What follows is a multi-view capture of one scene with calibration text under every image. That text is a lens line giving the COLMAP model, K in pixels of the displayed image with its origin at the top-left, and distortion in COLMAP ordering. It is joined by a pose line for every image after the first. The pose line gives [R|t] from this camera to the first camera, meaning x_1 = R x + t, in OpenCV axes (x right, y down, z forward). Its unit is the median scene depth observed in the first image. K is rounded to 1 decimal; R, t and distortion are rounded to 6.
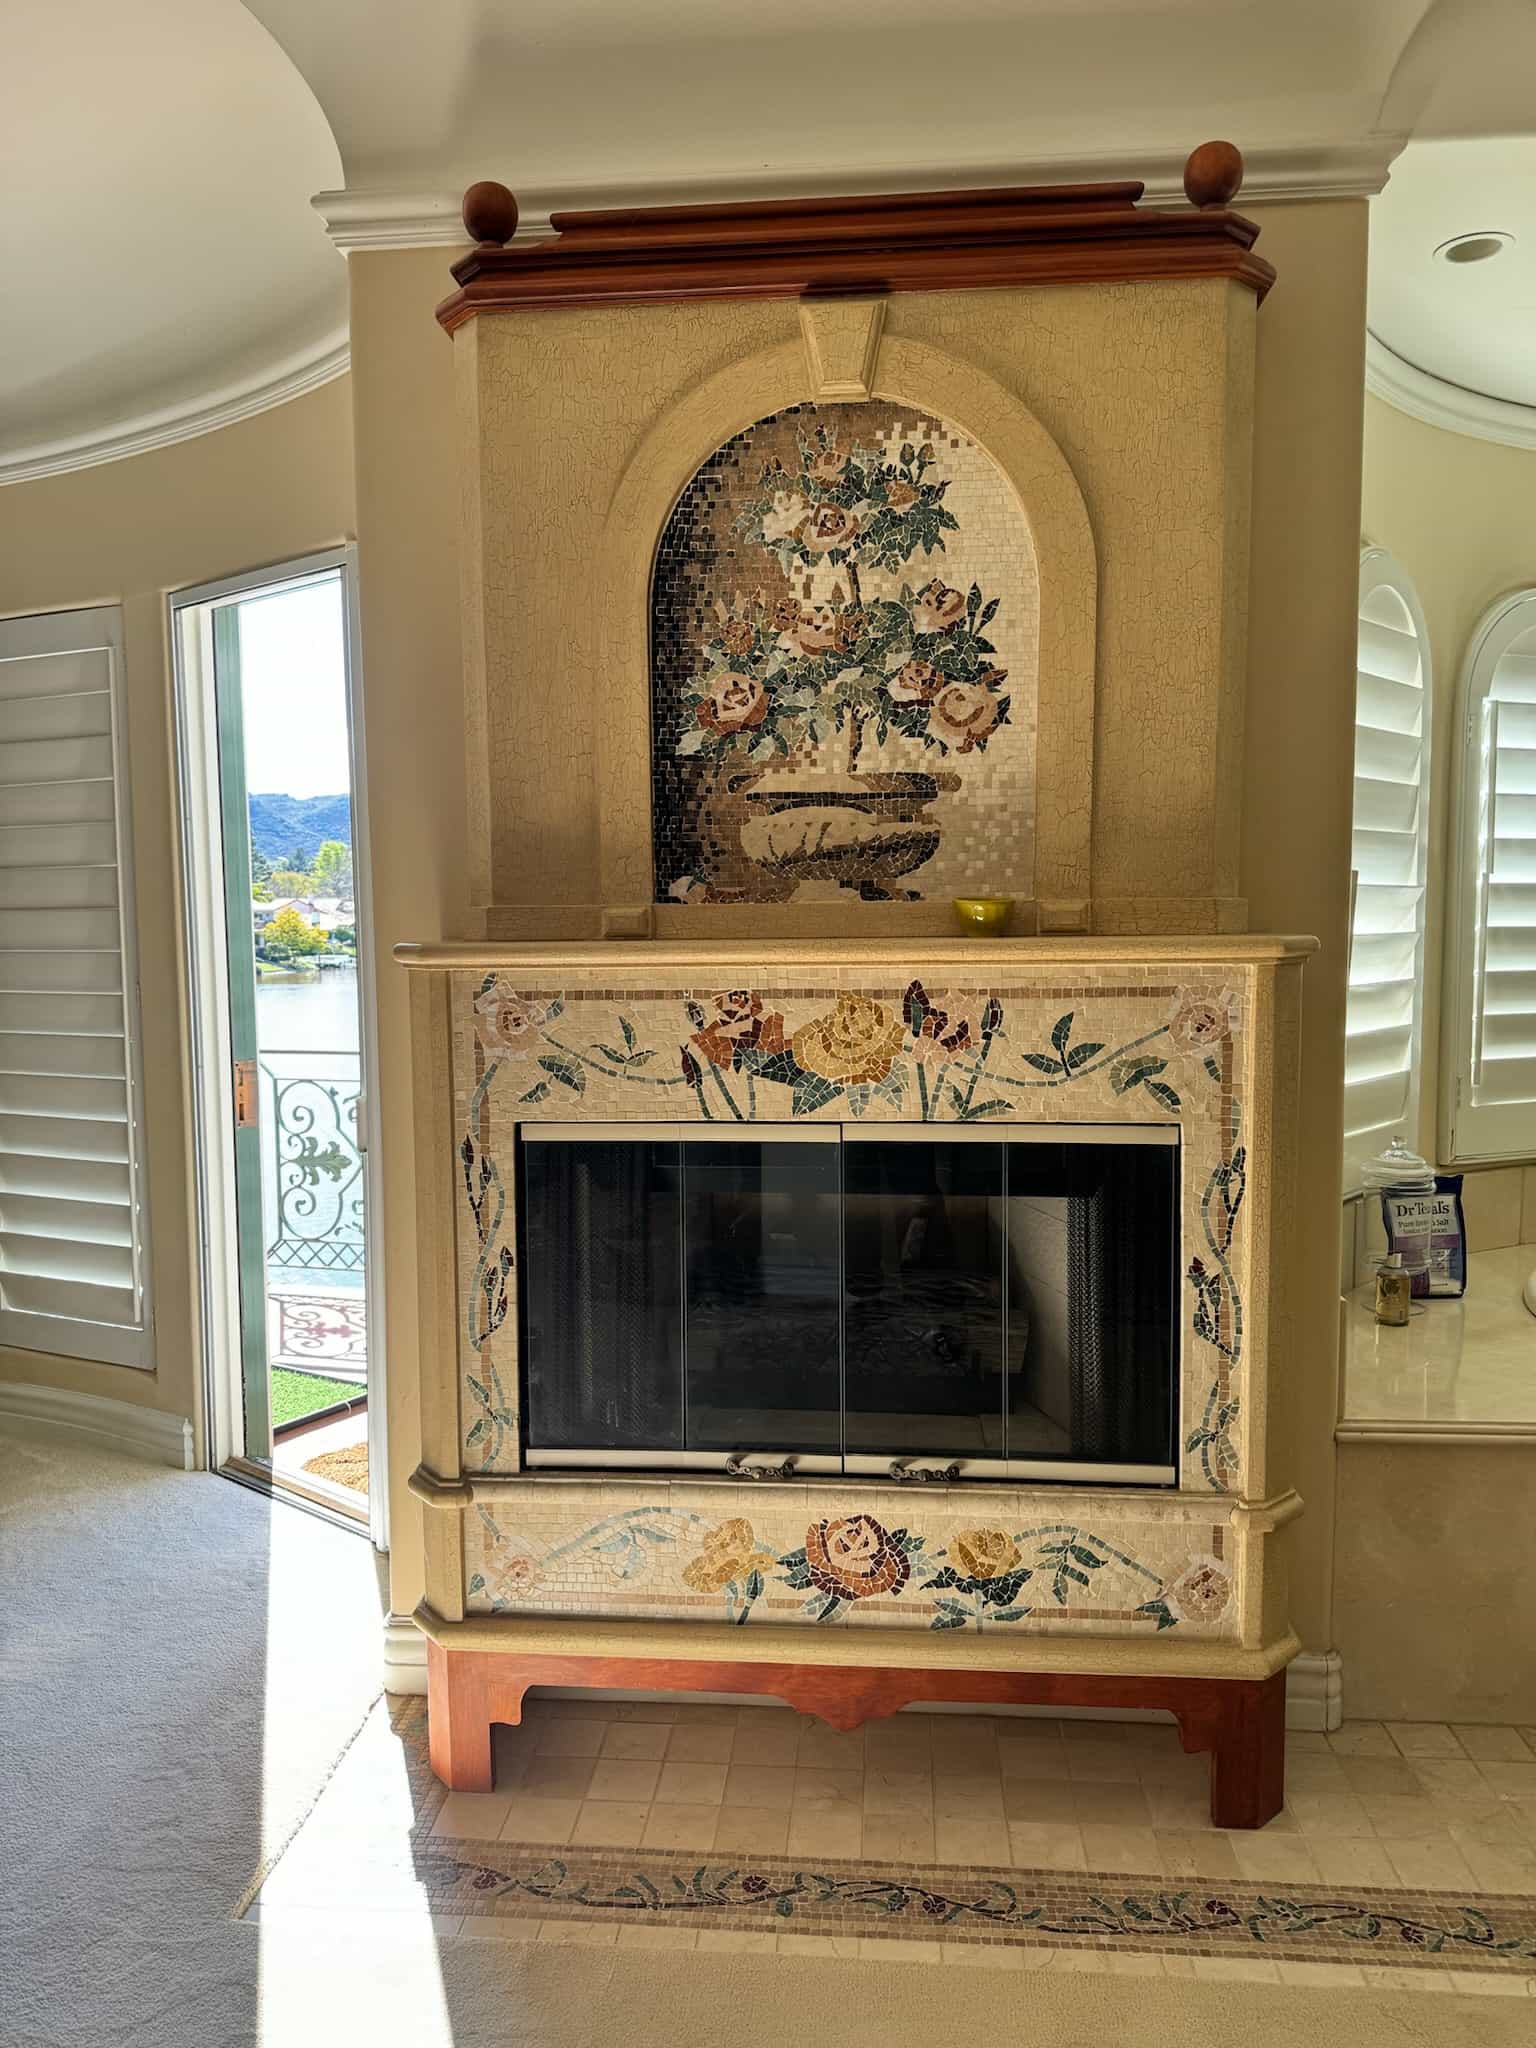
lens RADIAL K [[1433.5, 0, 757.4], [0, 1433.5, 1040.9], [0, 0, 1]] dist [0.049607, -0.064808]
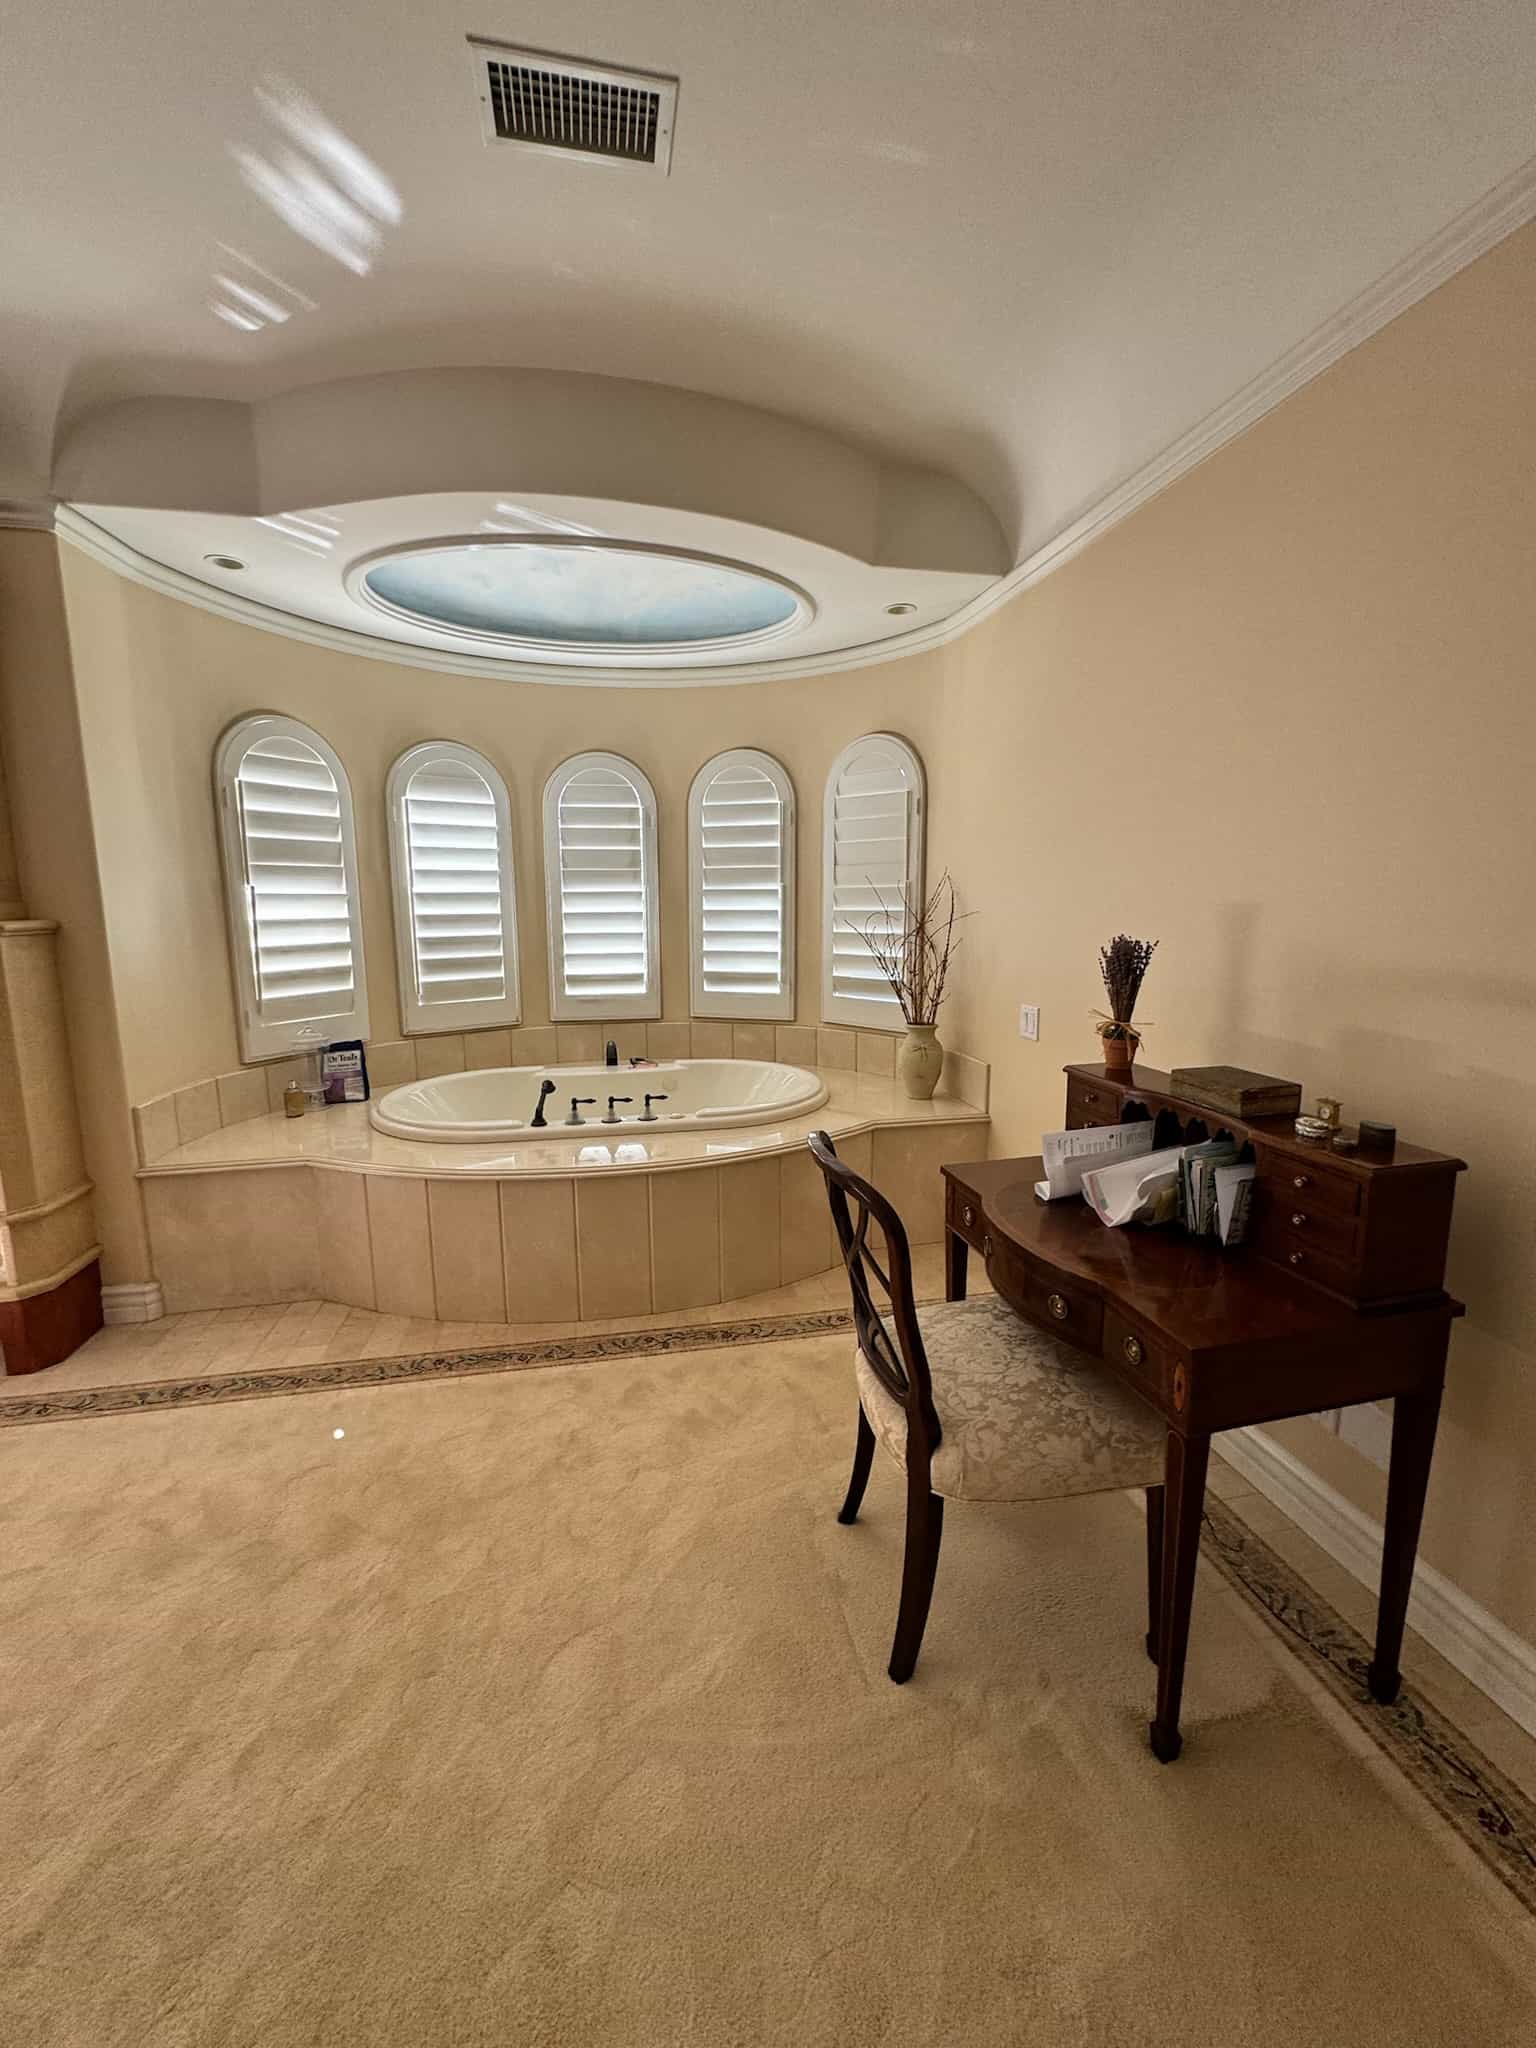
lens RADIAL K [[811.2, 0, 768.3], [0, 811.2, 1023.2], [0, 0, 1]] dist [-0.003573, 0.000611]
pose [[0.956795, -0.042783, 0.287600, 1.013052], [0.025674, 0.997683, 0.063001, 0.019311], [-0.289629, -0.052895, 0.955676, -0.330479]]
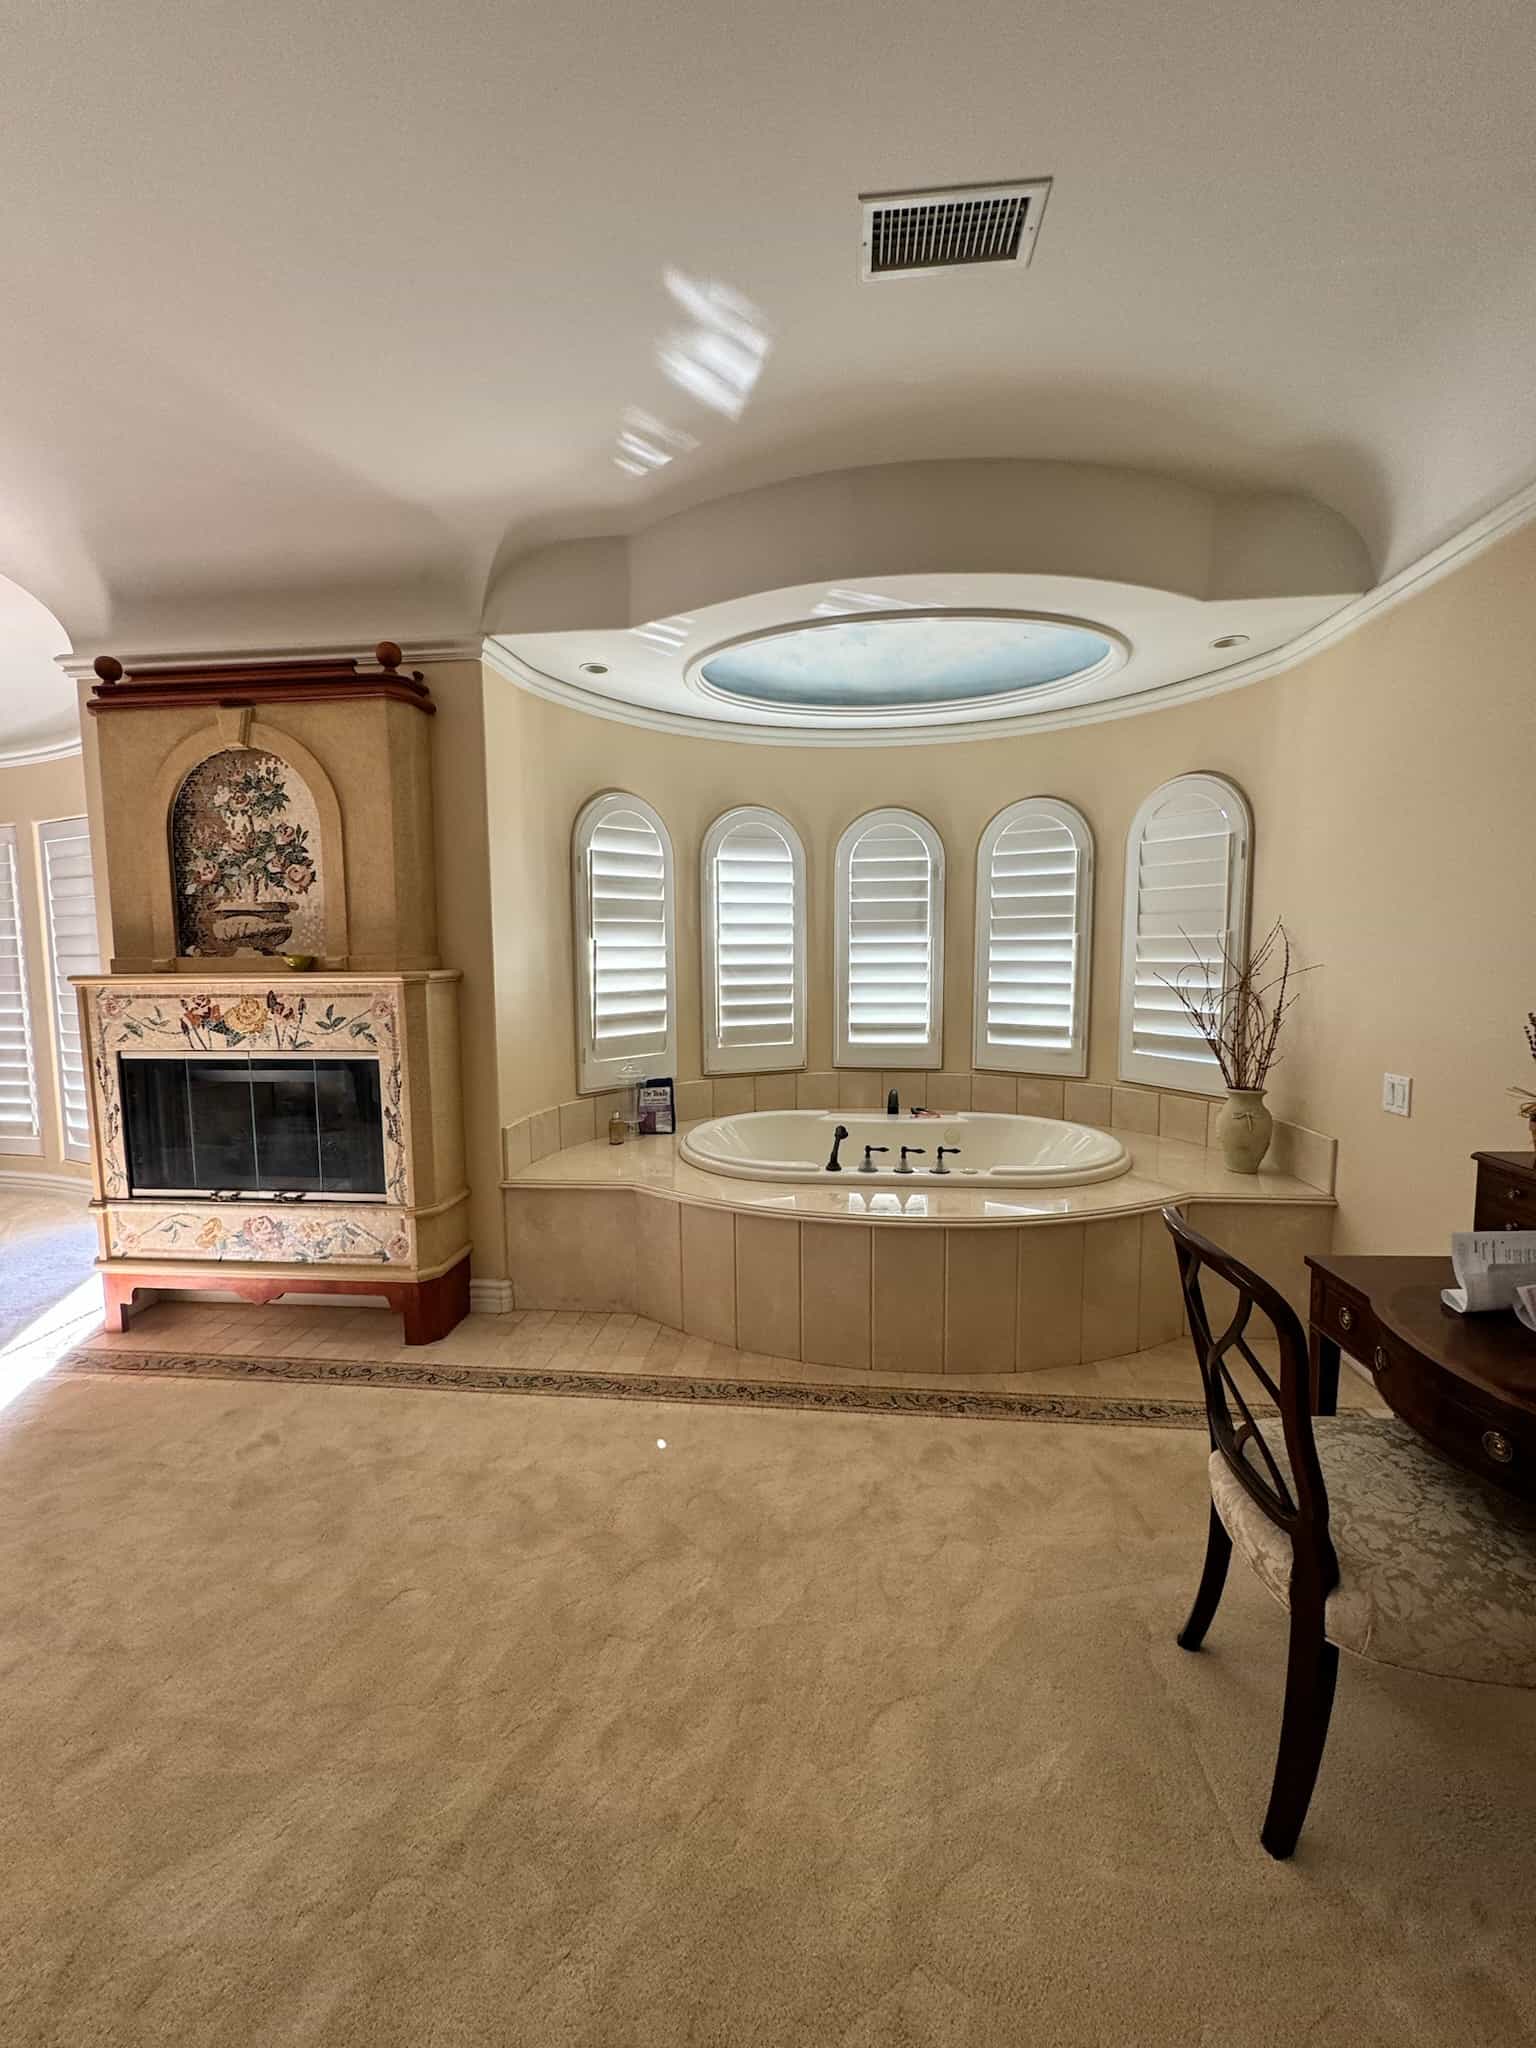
lens RADIAL K [[811.2, 0, 769.3], [0, 811.2, 1022.7], [0, 0, 1]] dist [-0.003573, 0.000611]
pose [[0.999977, -0.000452, -0.006821, 0.926244], [0.000473, 0.999995, 0.003067, 0.007408], [0.006820, -0.003071, 0.999972, -0.331229]]
